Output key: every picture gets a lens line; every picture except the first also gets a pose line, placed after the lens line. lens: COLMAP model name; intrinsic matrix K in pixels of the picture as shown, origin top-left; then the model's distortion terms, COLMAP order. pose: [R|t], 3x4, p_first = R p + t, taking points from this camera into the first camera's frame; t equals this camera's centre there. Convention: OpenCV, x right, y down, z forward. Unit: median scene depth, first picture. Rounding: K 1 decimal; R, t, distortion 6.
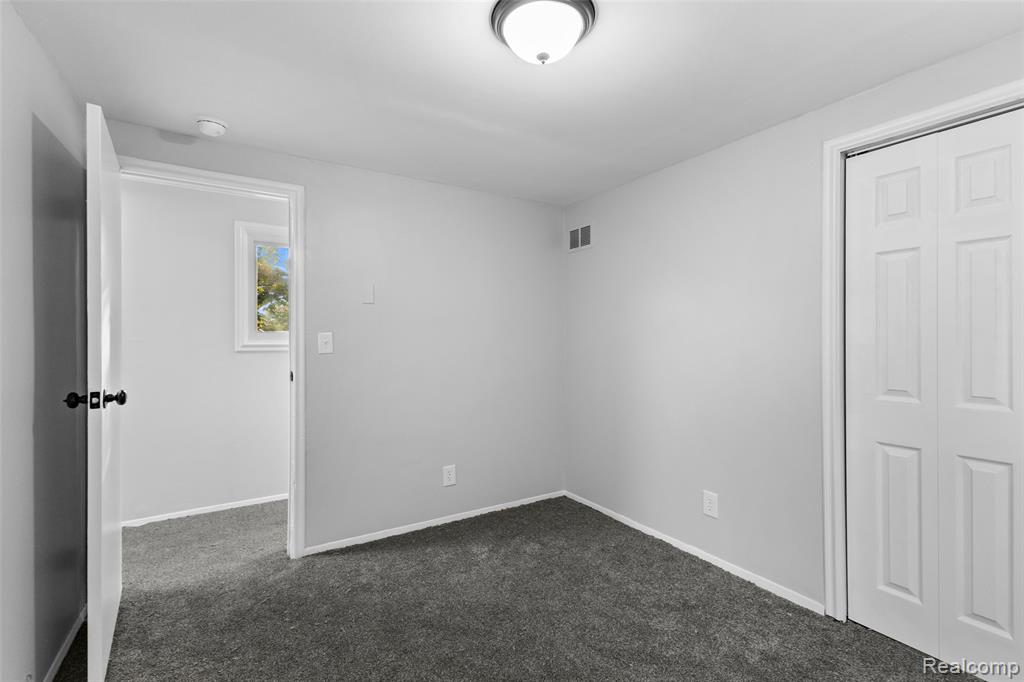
lens RADIAL K [[458.3, 0, 517.4], [0, 458.3, 337.0], [0, 0, 1]] dist [0.003840, -0.000121]
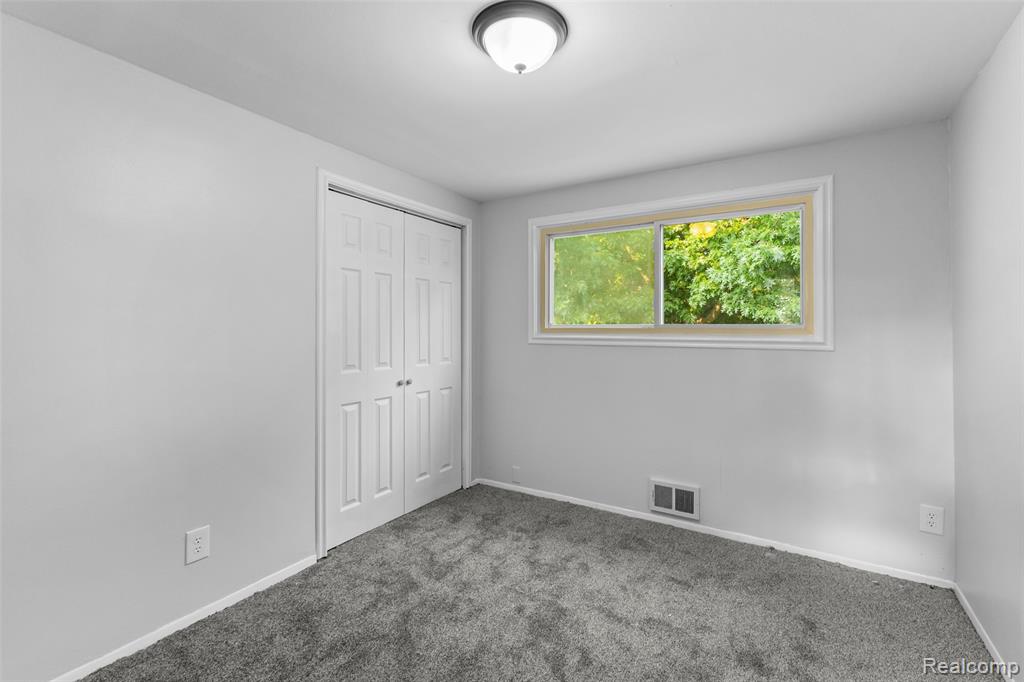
lens RADIAL K [[458.3, 0, 516.2], [0, 458.3, 333.0], [0, 0, 1]] dist [0.003840, -0.000121]
pose [[-0.436009, -0.005969, 0.899922, -0.665054], [0.006984, 0.999925, 0.010016, 0.005357], [-0.899915, 0.010652, -0.435935, 1.119341]]
